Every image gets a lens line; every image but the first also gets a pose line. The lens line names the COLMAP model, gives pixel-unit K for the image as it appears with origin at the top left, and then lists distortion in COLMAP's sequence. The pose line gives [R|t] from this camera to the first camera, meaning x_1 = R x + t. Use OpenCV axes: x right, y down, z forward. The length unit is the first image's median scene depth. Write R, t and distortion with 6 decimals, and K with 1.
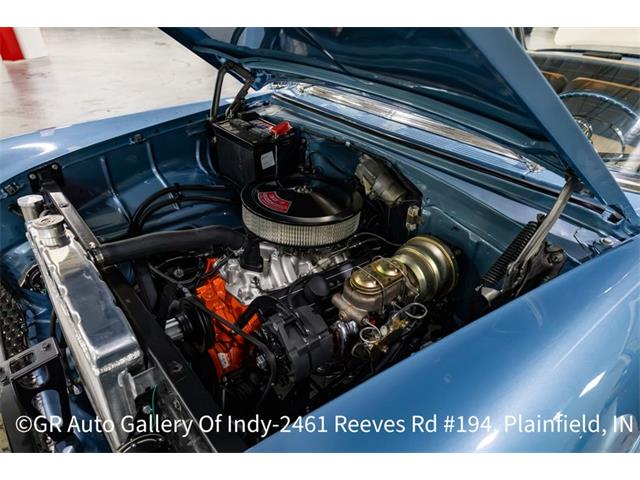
lens RADIAL K [[411.4, 0, 320.0], [0, 411.4, 240.0], [0, 0, 1]] dist [0.001502, 0.002420]
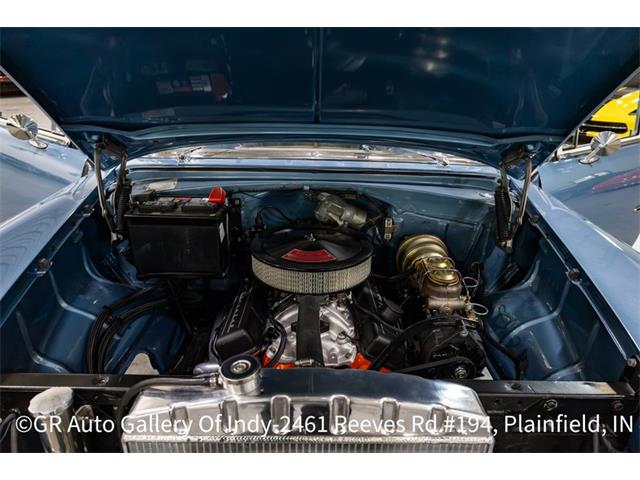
lens RADIAL K [[411.4, 0, 320.0], [0, 411.4, 240.0], [0, 0, 1]] dist [0.001502, 0.002420]
pose [[0.639610, -0.335451, 0.691645, -0.675857], [0.407269, 0.910978, 0.065200, -0.166041], [-0.651945, 0.239983, 0.719289, 0.252606]]
